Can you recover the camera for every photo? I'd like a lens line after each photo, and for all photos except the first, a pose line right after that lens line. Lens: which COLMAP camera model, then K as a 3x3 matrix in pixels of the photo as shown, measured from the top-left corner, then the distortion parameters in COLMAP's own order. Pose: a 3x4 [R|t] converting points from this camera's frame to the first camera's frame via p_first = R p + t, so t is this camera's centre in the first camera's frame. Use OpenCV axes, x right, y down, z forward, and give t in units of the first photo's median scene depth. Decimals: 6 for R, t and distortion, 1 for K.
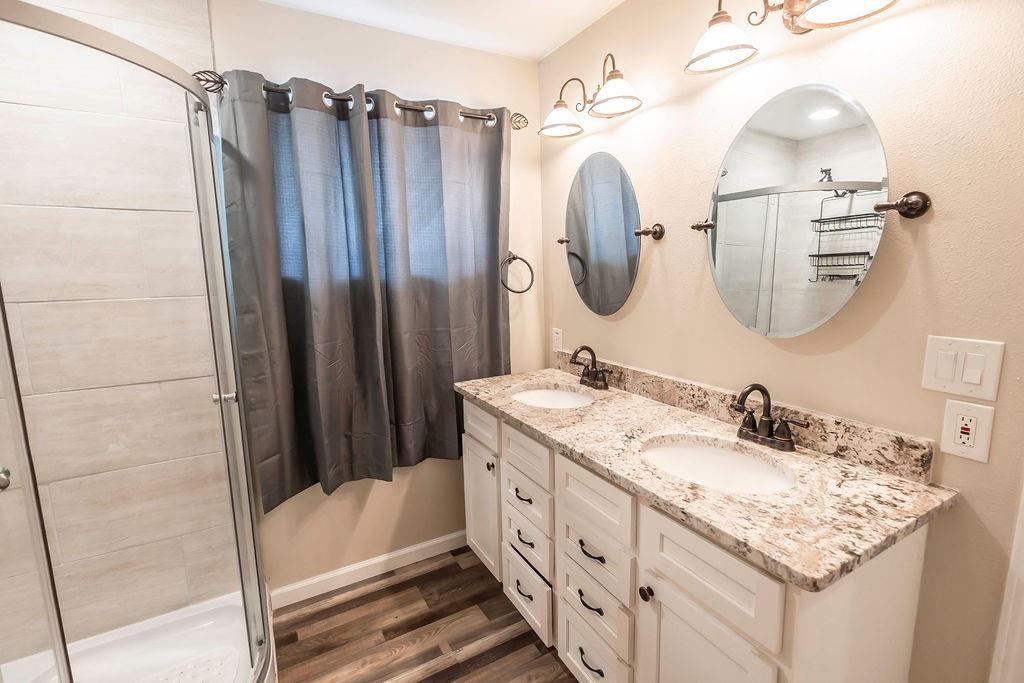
lens RADIAL K [[467.9, 0, 514.8], [0, 467.9, 341.2], [0, 0, 1]] dist [-0.003147, -0.000472]
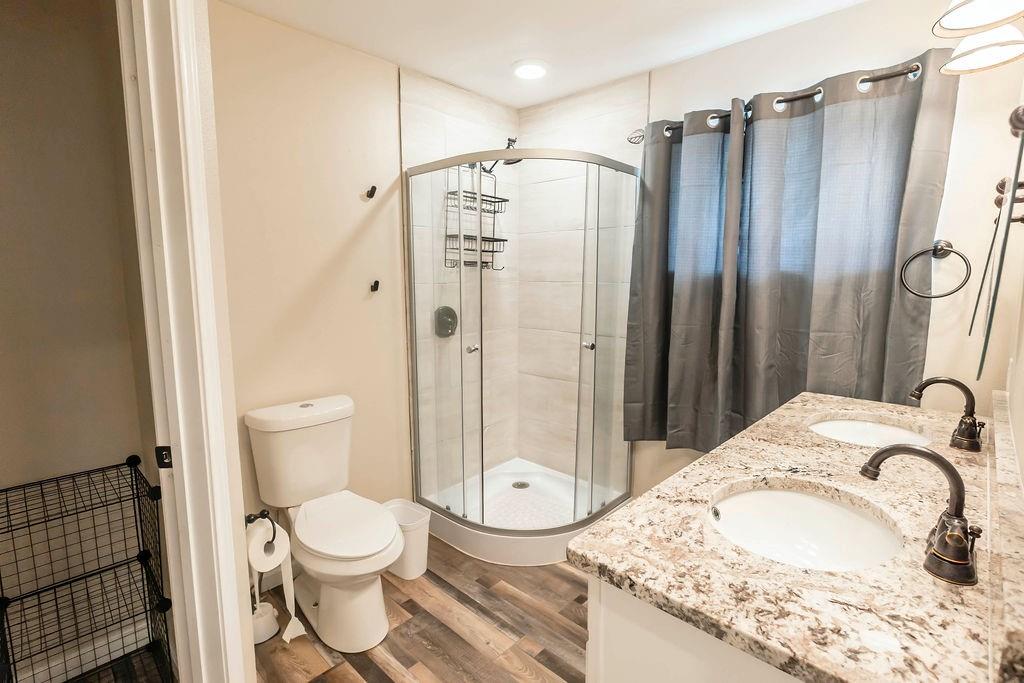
lens RADIAL K [[478.3, 0, 513.1], [0, 478.3, 343.8], [0, 0, 1]] dist [-0.003195, -0.000433]
pose [[0.286240, 0.151115, -0.946166, 0.679992], [-0.155402, 0.981732, 0.109783, -0.018130], [0.945472, 0.115612, 0.304495, 0.219021]]
